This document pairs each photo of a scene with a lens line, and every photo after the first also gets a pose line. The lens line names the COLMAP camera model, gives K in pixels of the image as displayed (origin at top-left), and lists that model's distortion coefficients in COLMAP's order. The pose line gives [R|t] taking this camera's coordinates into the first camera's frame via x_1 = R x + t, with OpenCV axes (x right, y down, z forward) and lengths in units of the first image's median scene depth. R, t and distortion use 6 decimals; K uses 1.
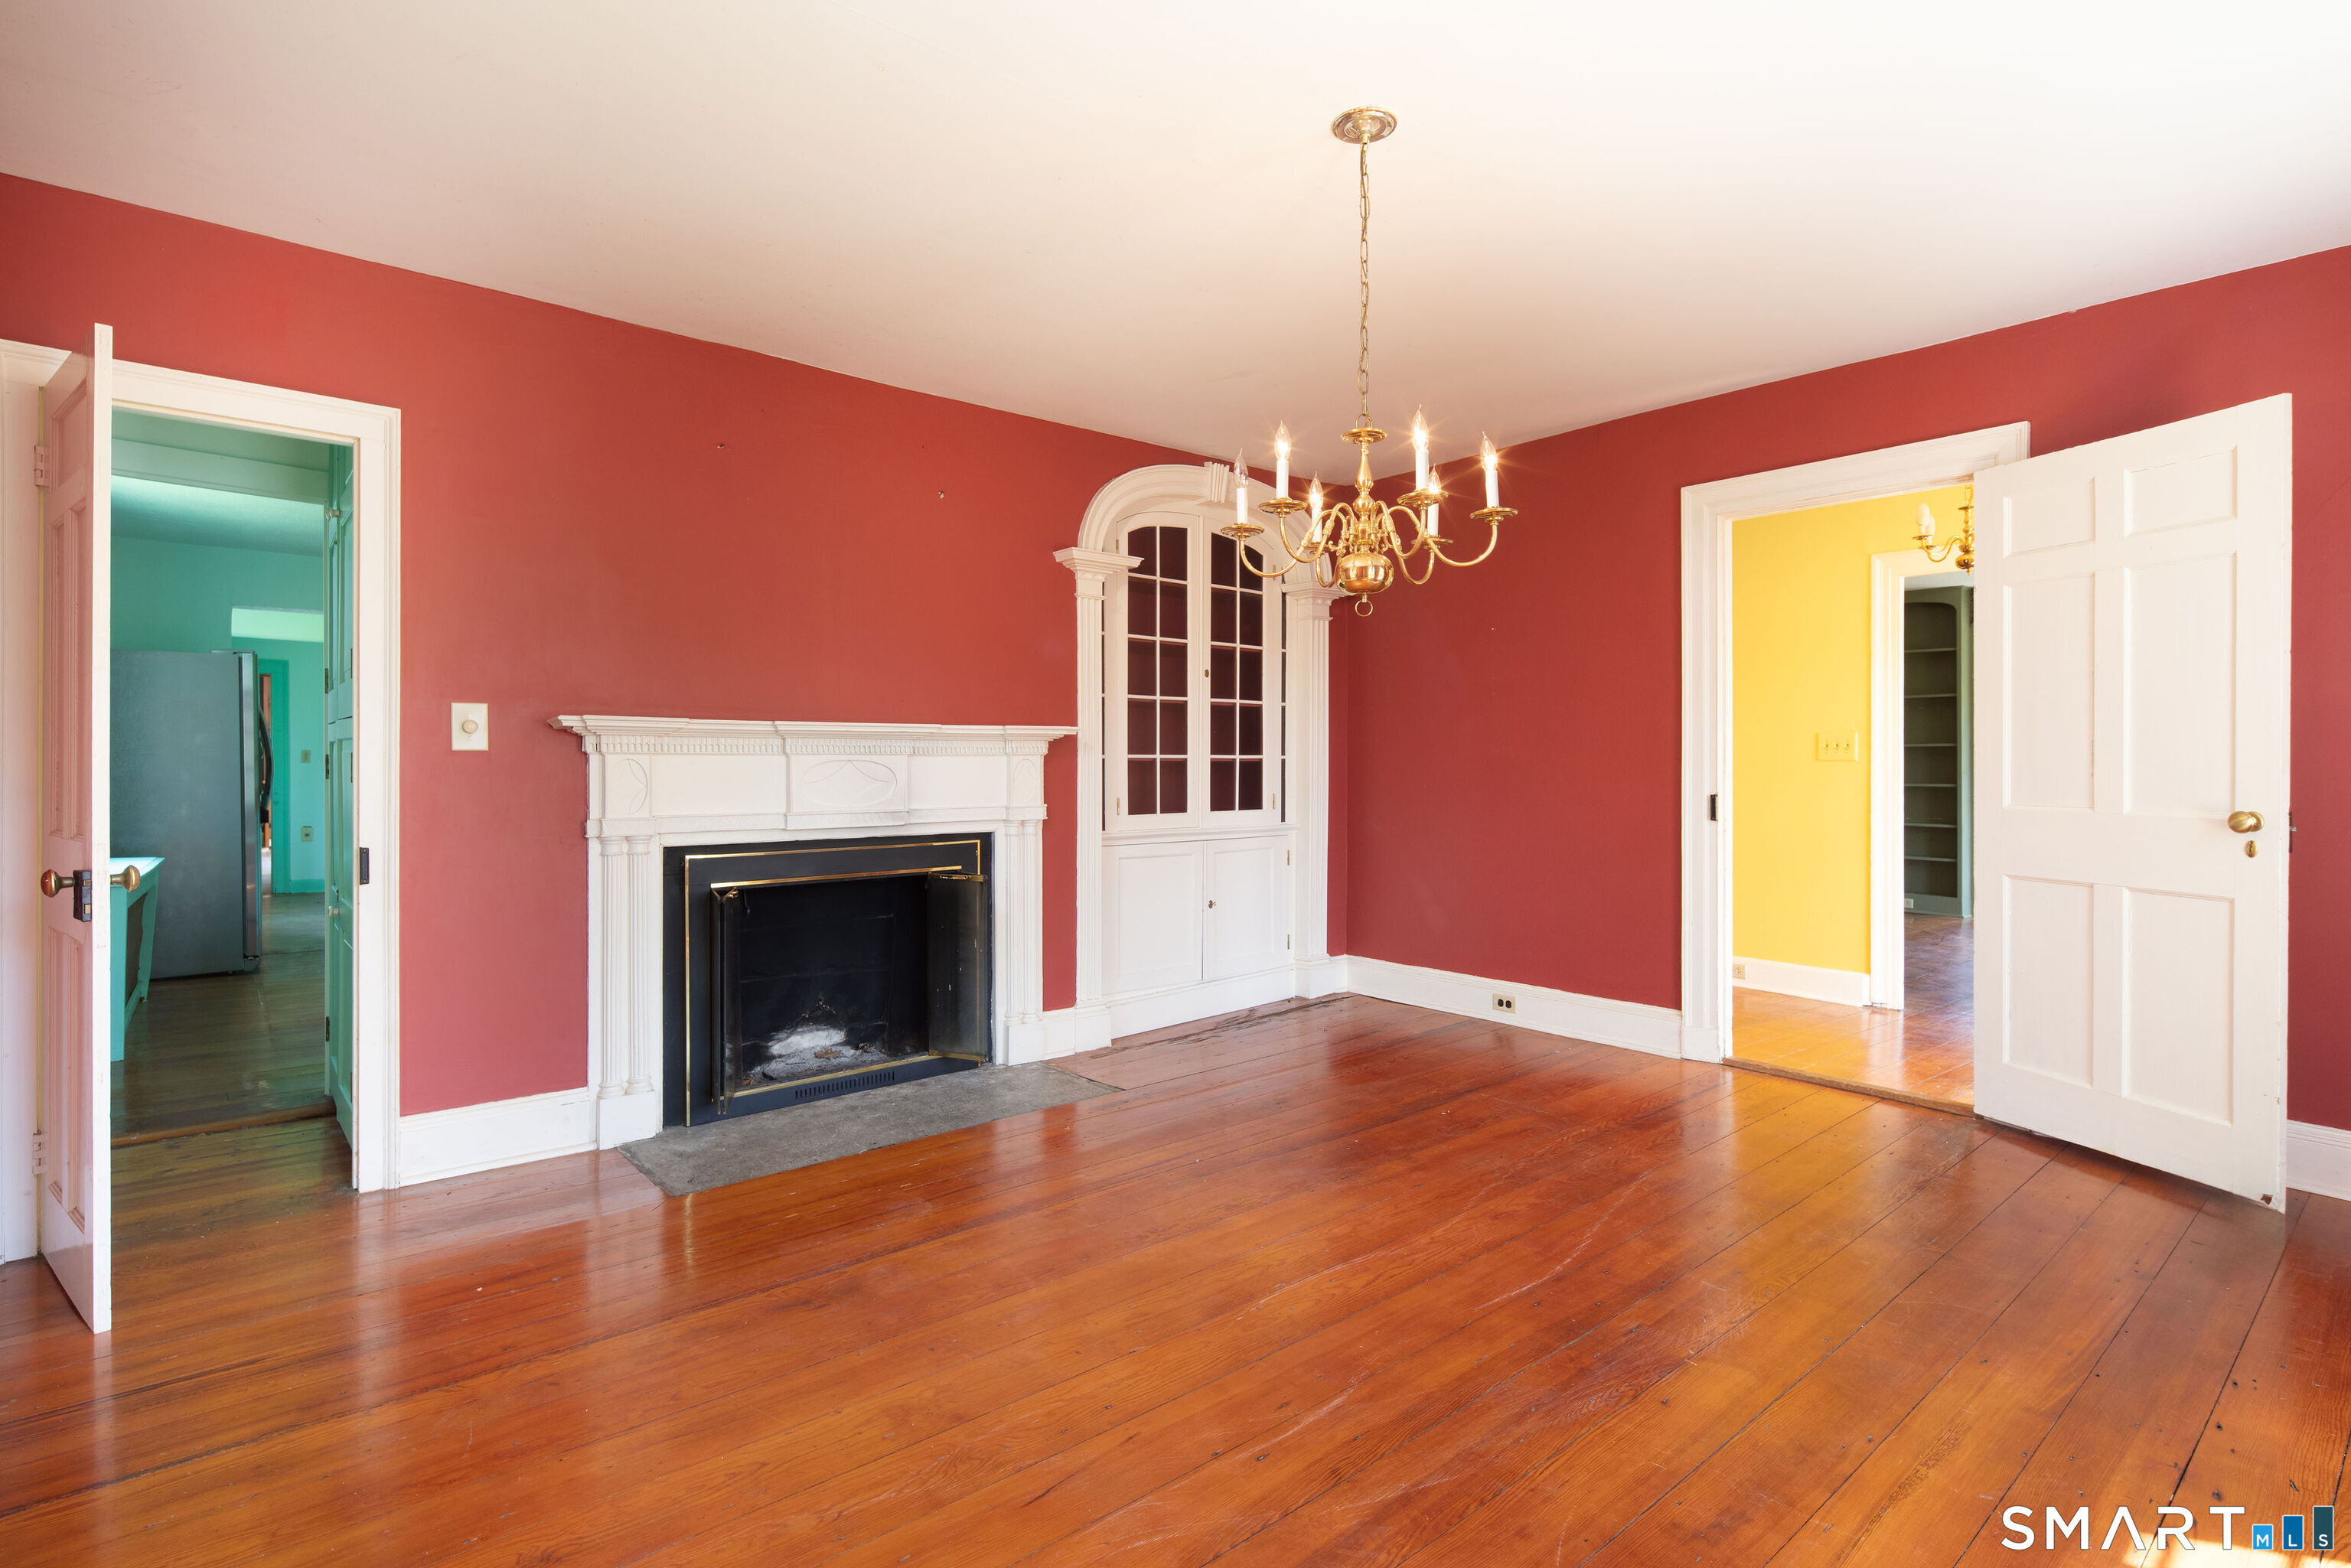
lens RADIAL K [[1154.6, 0, 1175.2], [0, 1154.6, 774.6], [0, 0, 1]] dist [0.003942, 0.000109]
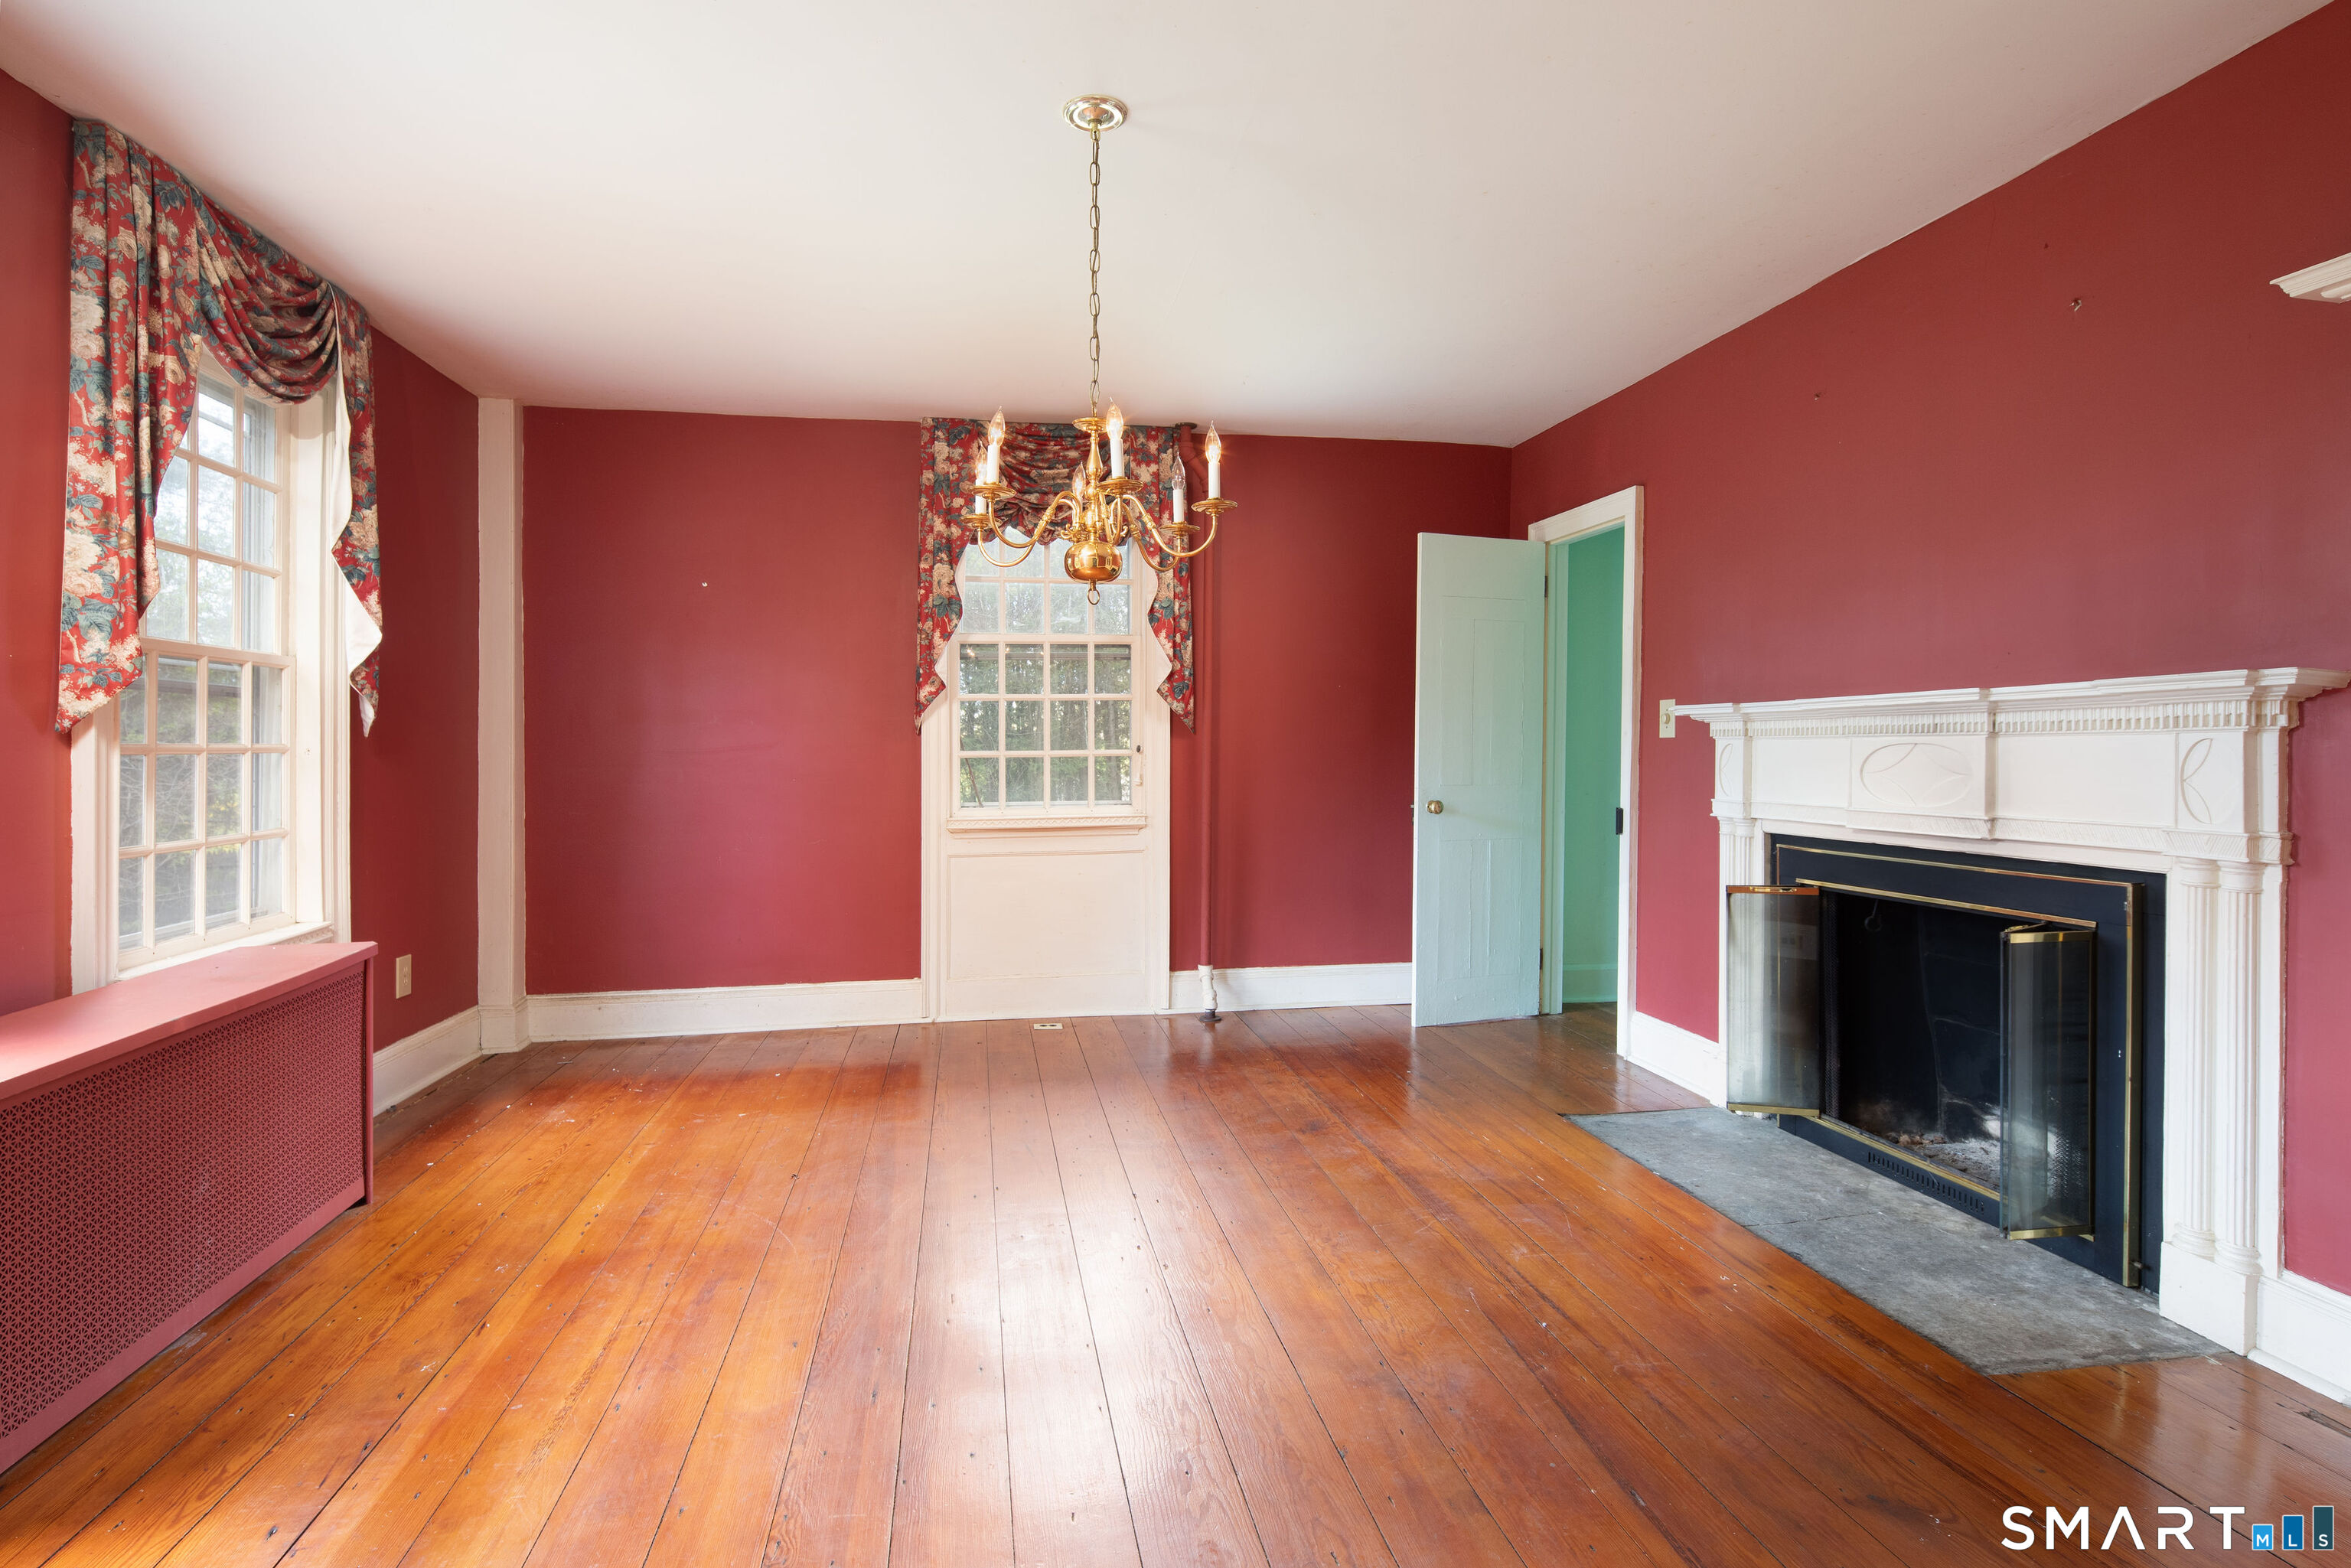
lens RADIAL K [[1182.8, 0, 1166.8], [0, 1182.8, 745.1], [0, 0, 1]] dist [0.028483, 0.000087]
pose [[-0.523998, -0.000414, -0.851719, 0.724478], [-0.001894, 0.999998, 0.000679, -0.013133], [0.851717, 0.001969, -0.523998, 1.141111]]
